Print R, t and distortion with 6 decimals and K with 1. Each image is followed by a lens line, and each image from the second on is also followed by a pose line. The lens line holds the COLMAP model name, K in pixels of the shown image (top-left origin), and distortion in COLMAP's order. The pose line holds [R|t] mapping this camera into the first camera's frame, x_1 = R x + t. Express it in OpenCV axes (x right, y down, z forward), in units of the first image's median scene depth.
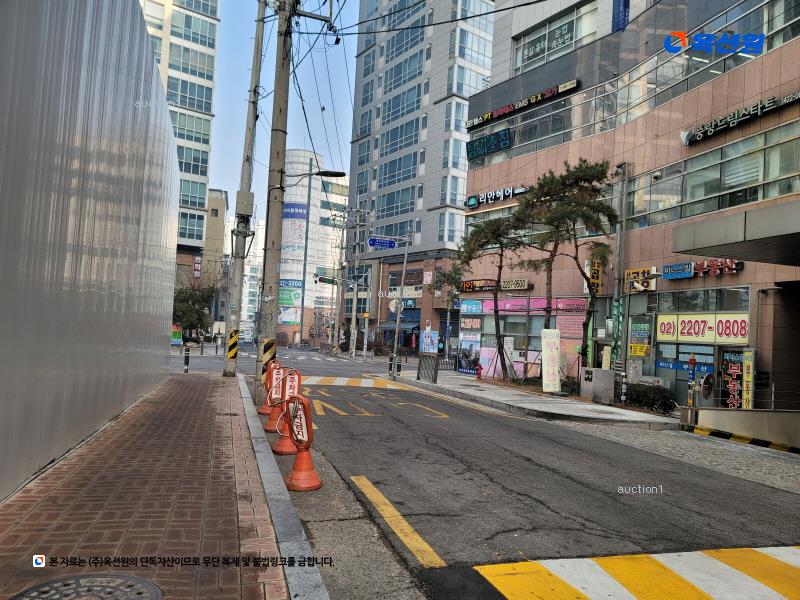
lens RADIAL K [[582.8, 0, 400.9], [0, 582.8, 312.9], [0, 0, 1]] dist [0.101384, -0.095065]
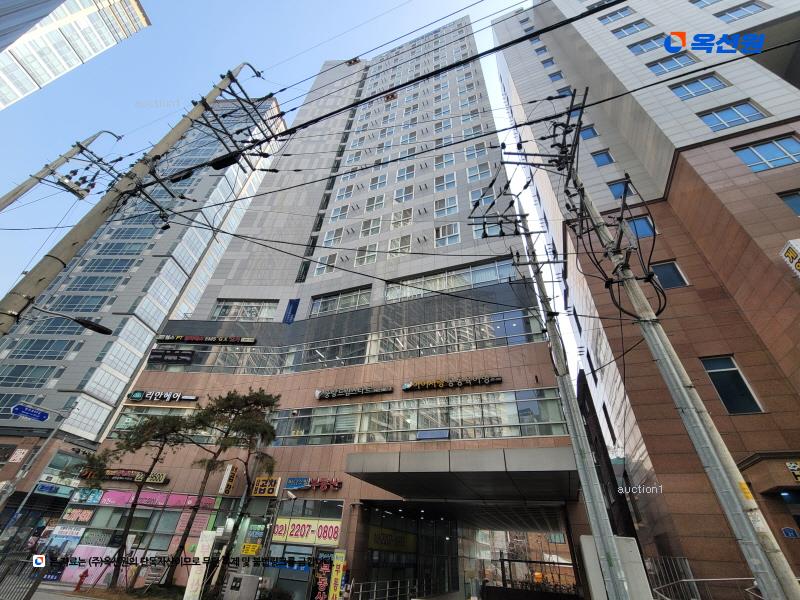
lens RADIAL K [[339.6, 0, 400.0], [0, 339.6, 300.0], [0, 0, 1]] dist [-0.000907, 0.001012]
pose [[0.625230, 0.453806, 0.634940, -0.092788], [-0.056217, 0.837640, -0.543322, -0.006735], [-0.778414, 0.304007, 0.549229, 0.174290]]
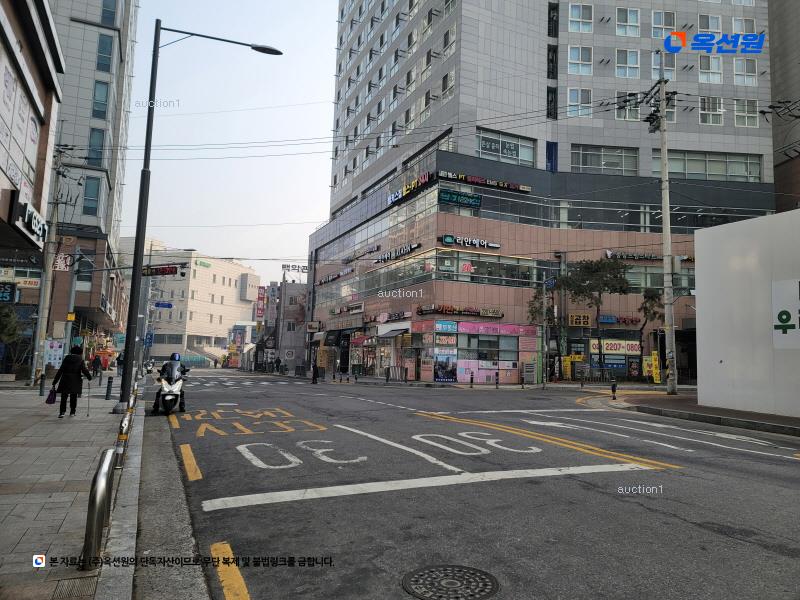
lens RADIAL K [[582.8, 0, 400.9], [0, 582.8, 312.9], [0, 0, 1]] dist [0.101384, -0.095065]
pose [[0.175096, 0.032402, 0.984018, -1.385481], [-0.049867, 0.998467, -0.024005, -0.005767], [-0.983288, -0.044867, 0.176443, 1.121702]]
